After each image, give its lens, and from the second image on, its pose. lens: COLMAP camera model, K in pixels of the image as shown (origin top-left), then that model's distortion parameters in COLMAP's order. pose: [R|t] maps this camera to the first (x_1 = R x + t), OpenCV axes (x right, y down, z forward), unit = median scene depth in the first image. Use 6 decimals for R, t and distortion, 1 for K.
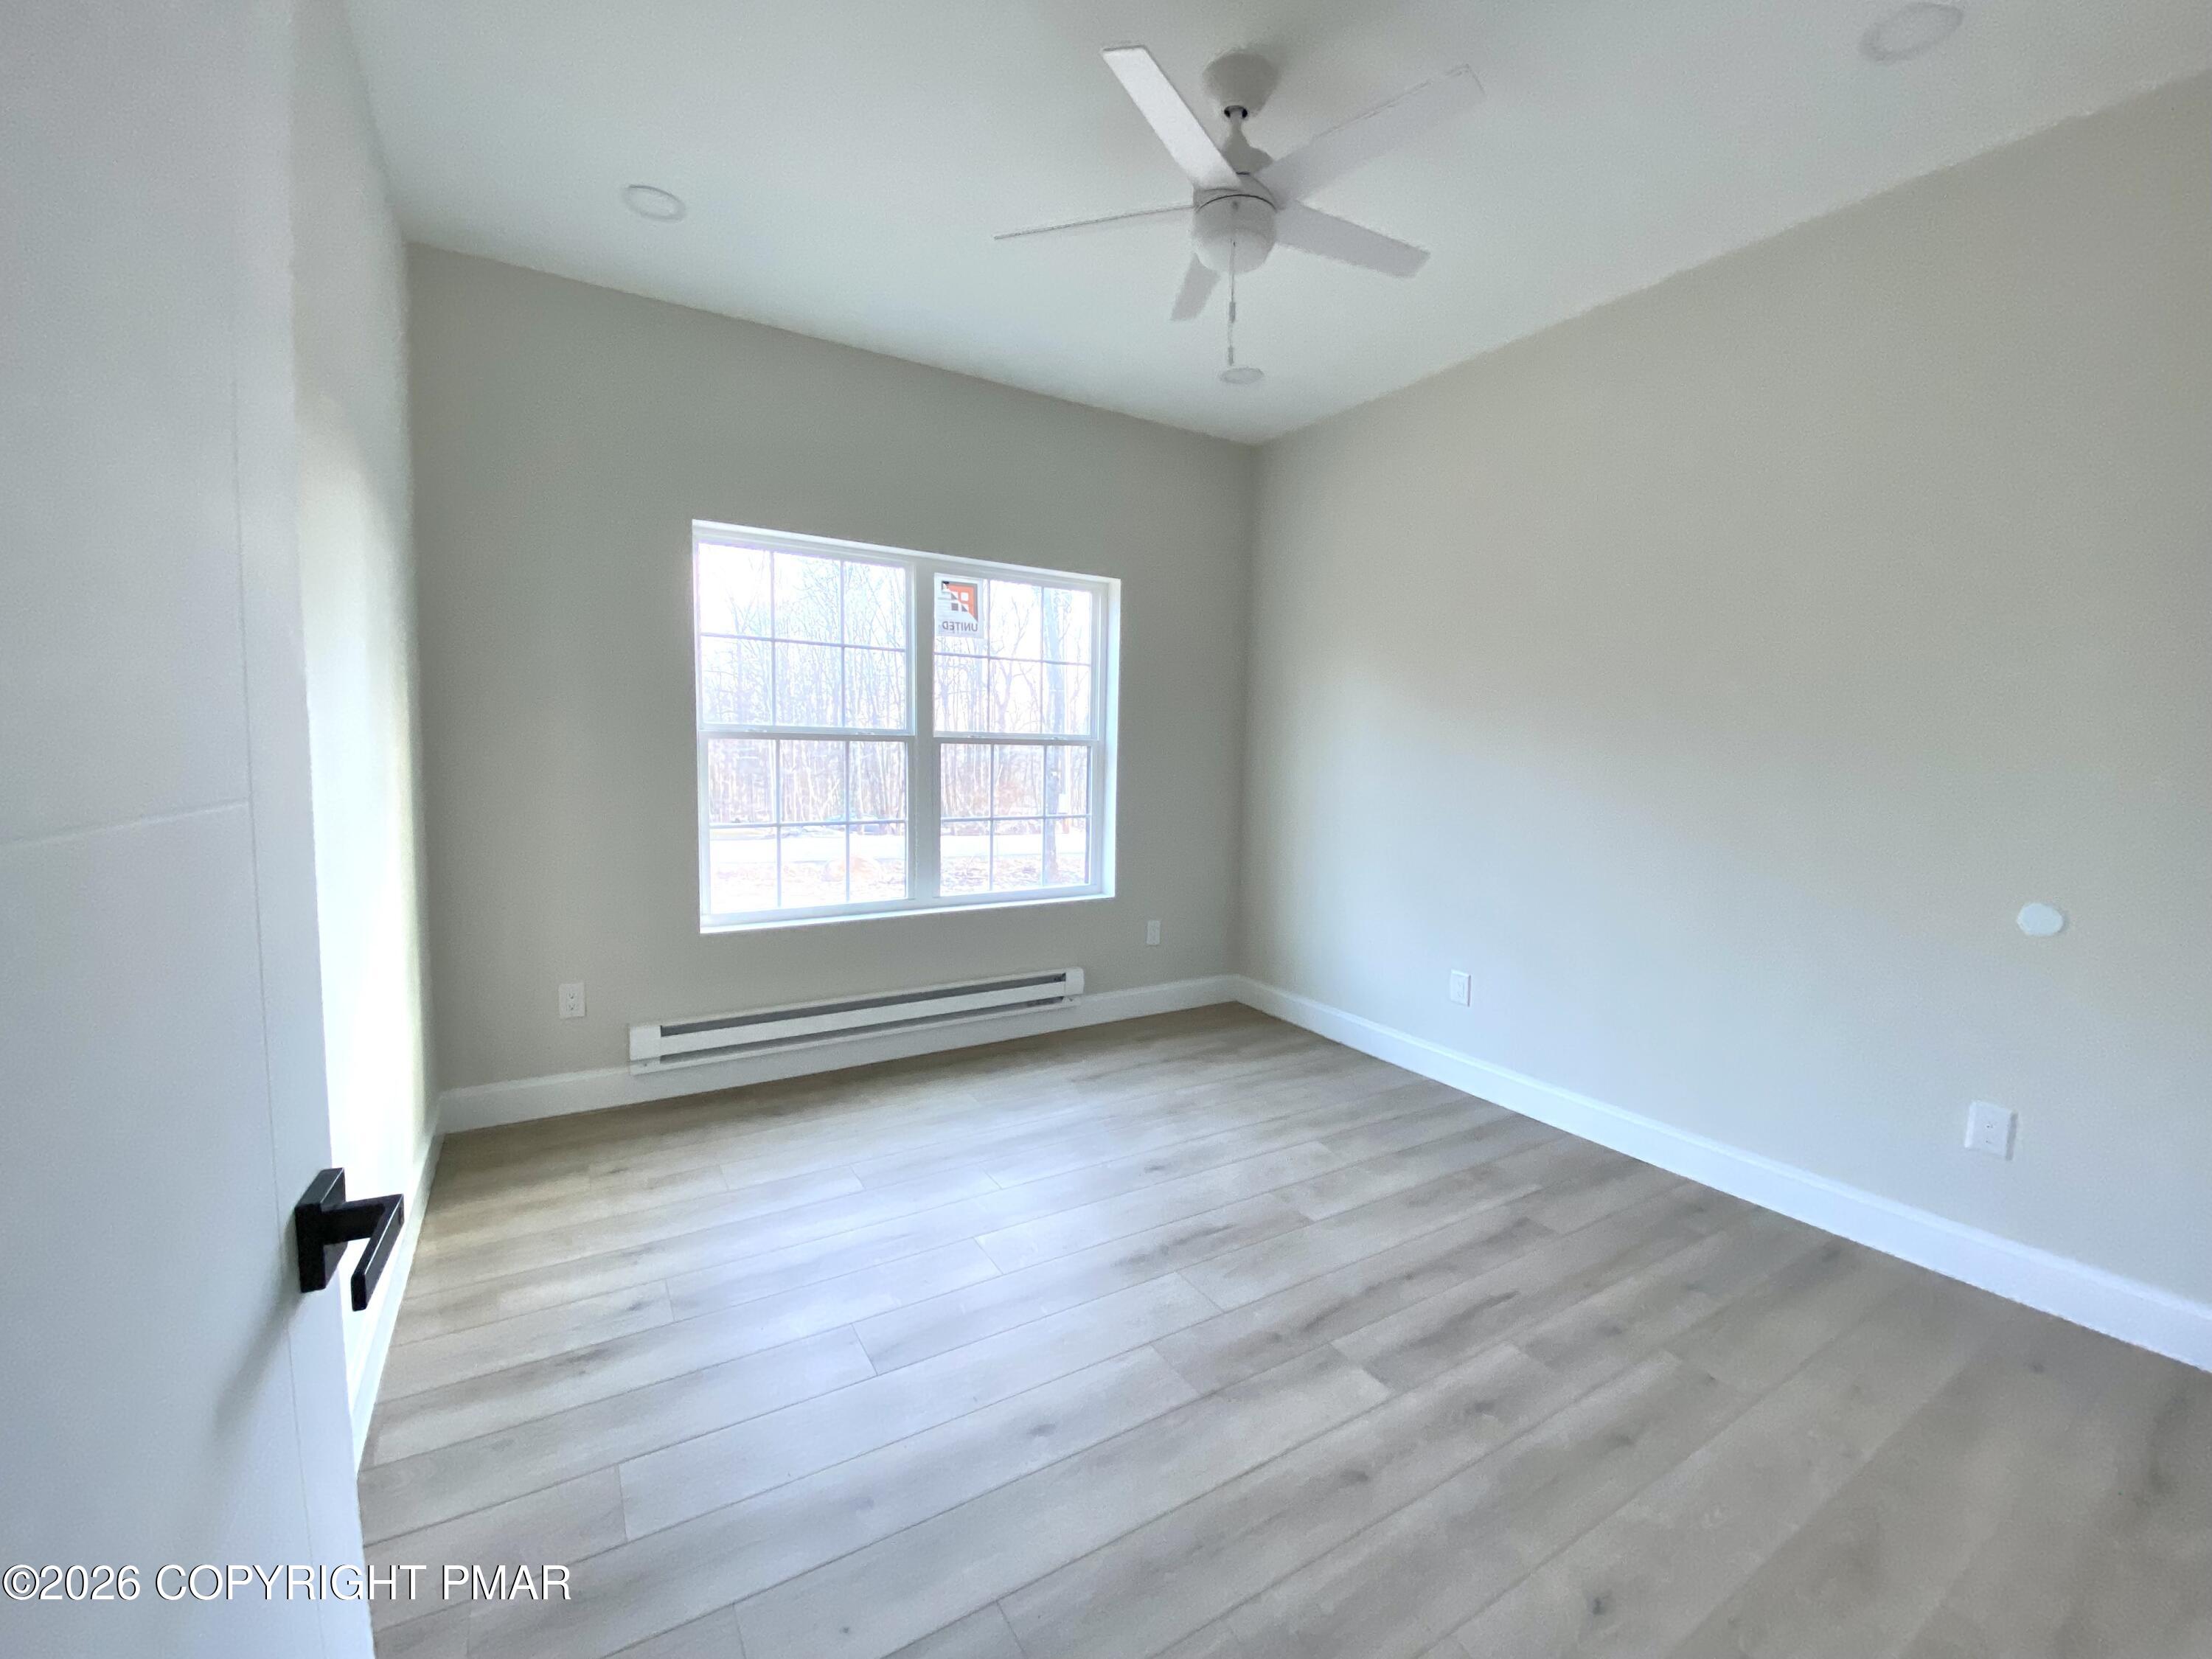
lens RADIAL K [[890.0, 0, 1099.5], [0, 890.0, 822.7], [0, 0, 1]] dist [0.021960, -0.021736]
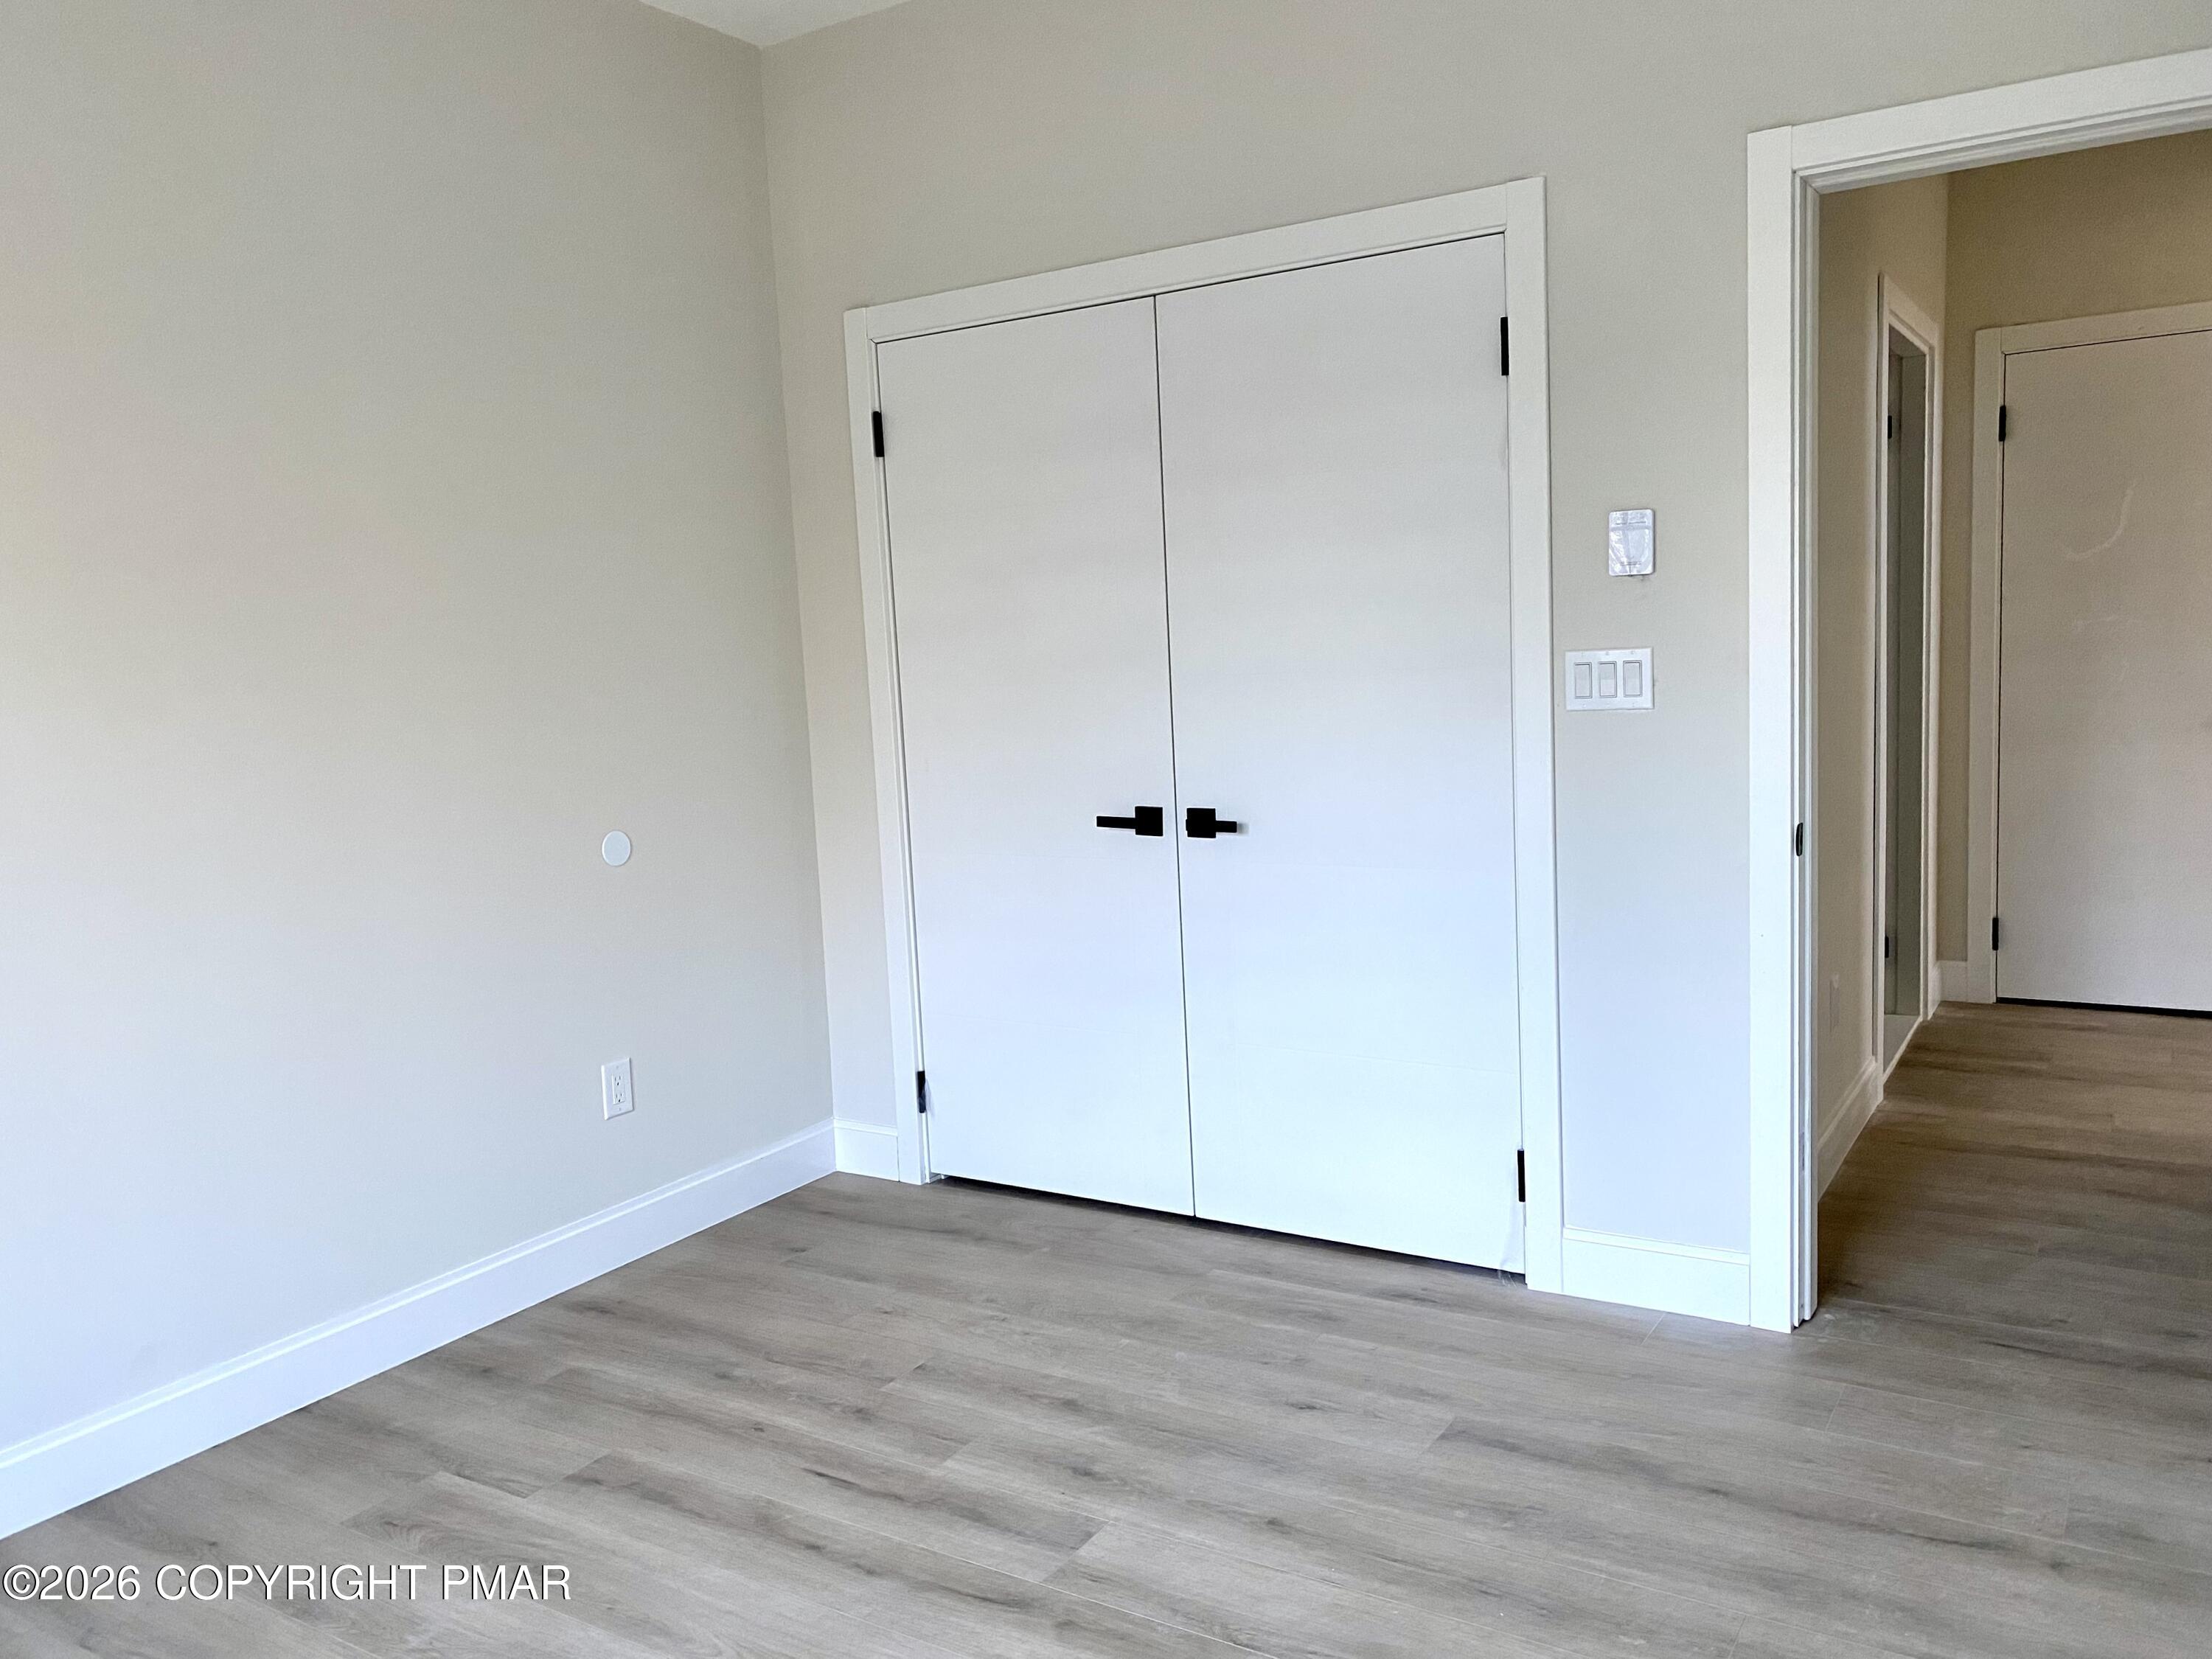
lens RADIAL K [[1697.8, 0, 1092.8], [0, 1697.8, 834.4], [0, 0, 1]] dist [-0.007847, 0.009574]
pose [[-0.442151, -0.100026, 0.891346, -0.779321], [0.114394, 0.979358, 0.166647, -0.148500], [-0.889616, 0.175648, -0.421582, 1.345611]]
